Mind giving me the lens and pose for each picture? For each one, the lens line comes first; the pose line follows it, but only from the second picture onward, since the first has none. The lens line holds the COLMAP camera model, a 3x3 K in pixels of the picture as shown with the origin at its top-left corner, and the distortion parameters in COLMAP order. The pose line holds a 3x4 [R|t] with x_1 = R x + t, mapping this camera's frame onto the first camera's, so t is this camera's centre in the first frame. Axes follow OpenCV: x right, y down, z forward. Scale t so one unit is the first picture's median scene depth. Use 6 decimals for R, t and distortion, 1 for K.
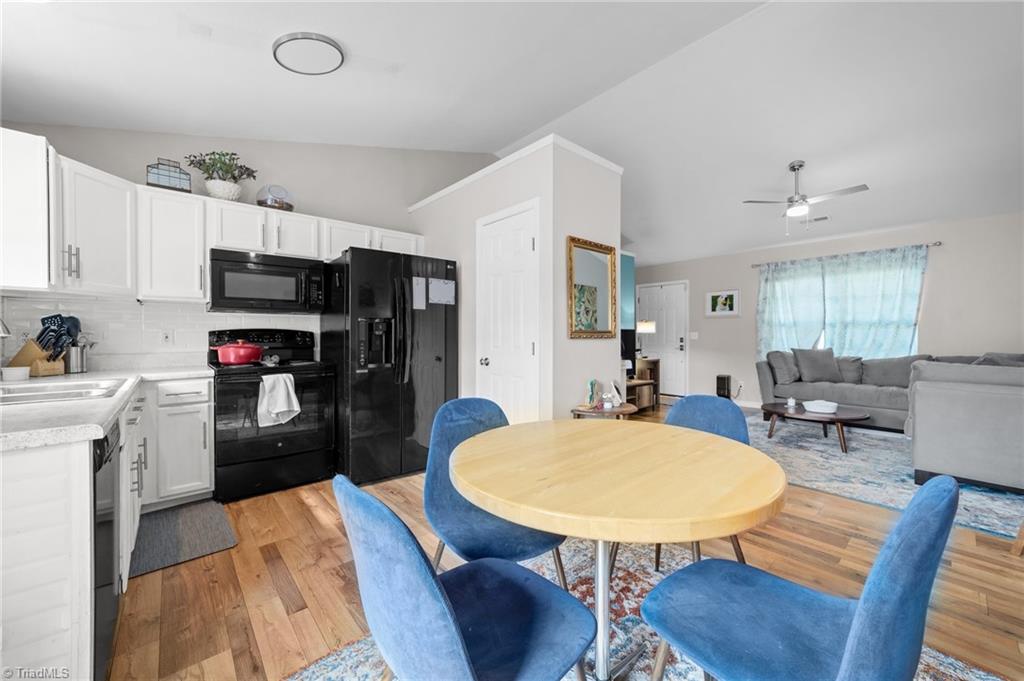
lens RADIAL K [[396.3, 0, 507.4], [0, 396.3, 336.4], [0, 0, 1]] dist [-0.010686, 0.004140]
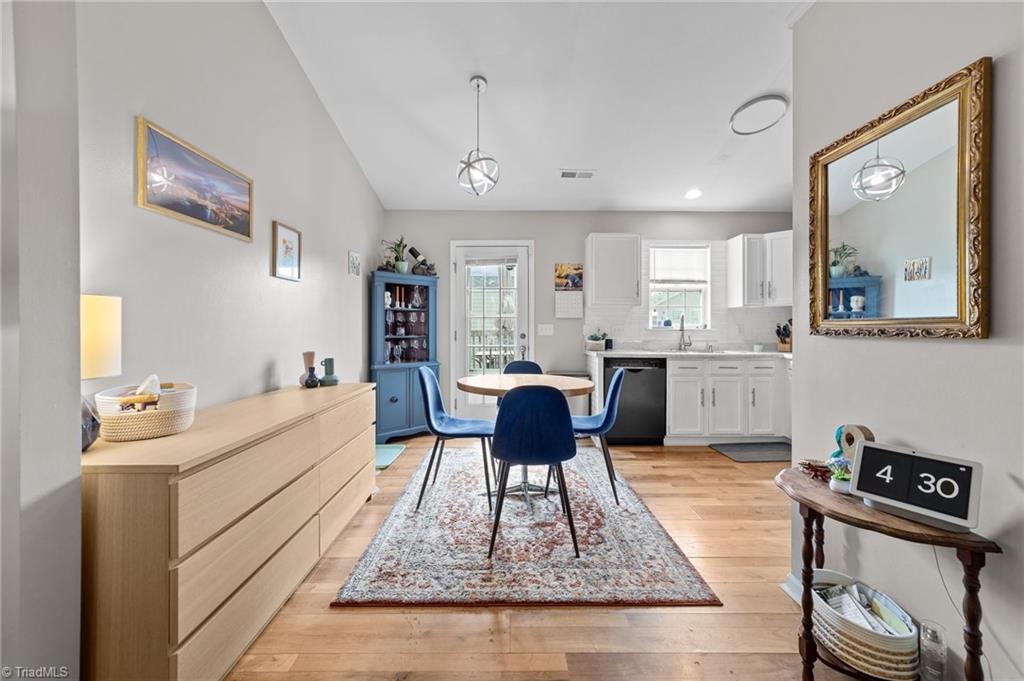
lens RADIAL K [[396.3, 0, 512.0], [0, 396.3, 326.4], [0, 0, 1]] dist [-0.010686, 0.004140]
pose [[-0.647685, -0.003670, -0.761899, 0.466767], [-0.001666, 0.999993, -0.003401, -0.003583], [0.761906, -0.000934, -0.647687, 0.556738]]
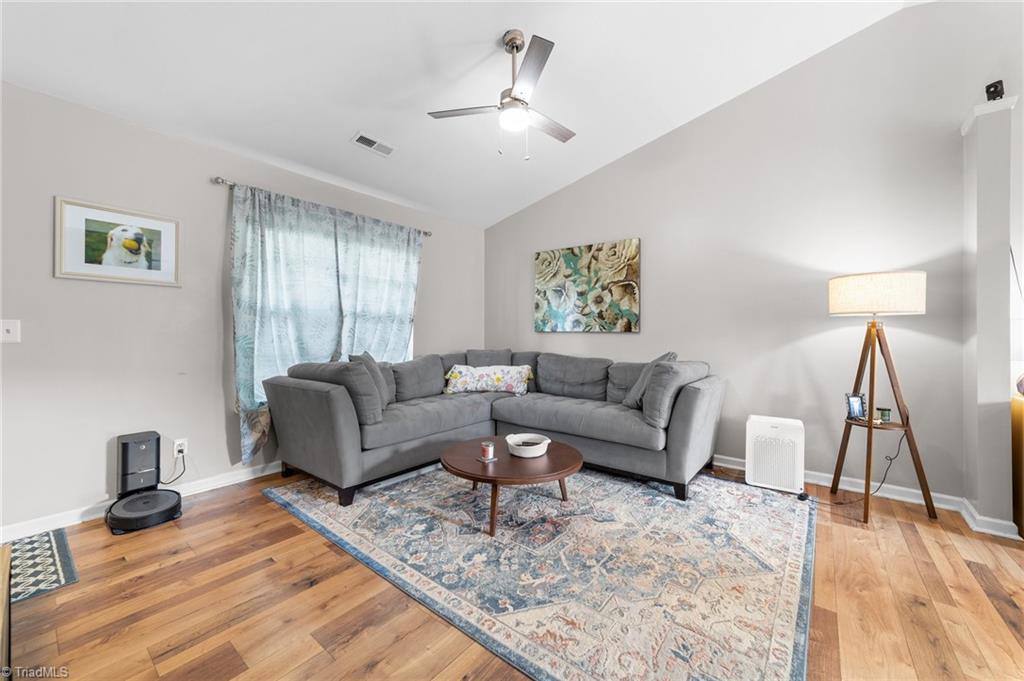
lens RADIAL K [[396.3, 0, 508.1], [0, 396.3, 332.6], [0, 0, 1]] dist [-0.010686, 0.004140]
pose [[-0.183589, 0.002641, 0.983000, 0.132209], [-0.003492, 0.999988, -0.003339, -0.001253], [-0.982997, -0.004045, -0.183577, 0.899708]]
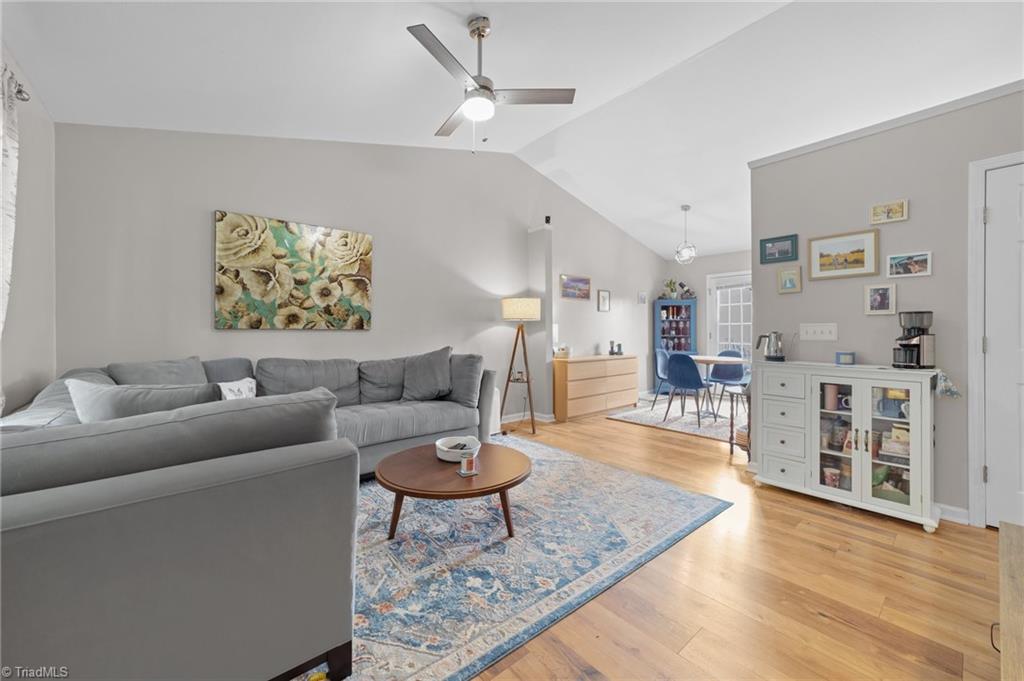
lens RADIAL K [[396.3, 0, 507.7], [0, 396.3, 330.7], [0, 0, 1]] dist [-0.010686, 0.004140]
pose [[-0.999848, 0.001270, 0.017396, 0.552004], [0.001244, 0.999998, -0.001531, -0.002085], [-0.017398, -0.001510, -0.999848, 1.258544]]
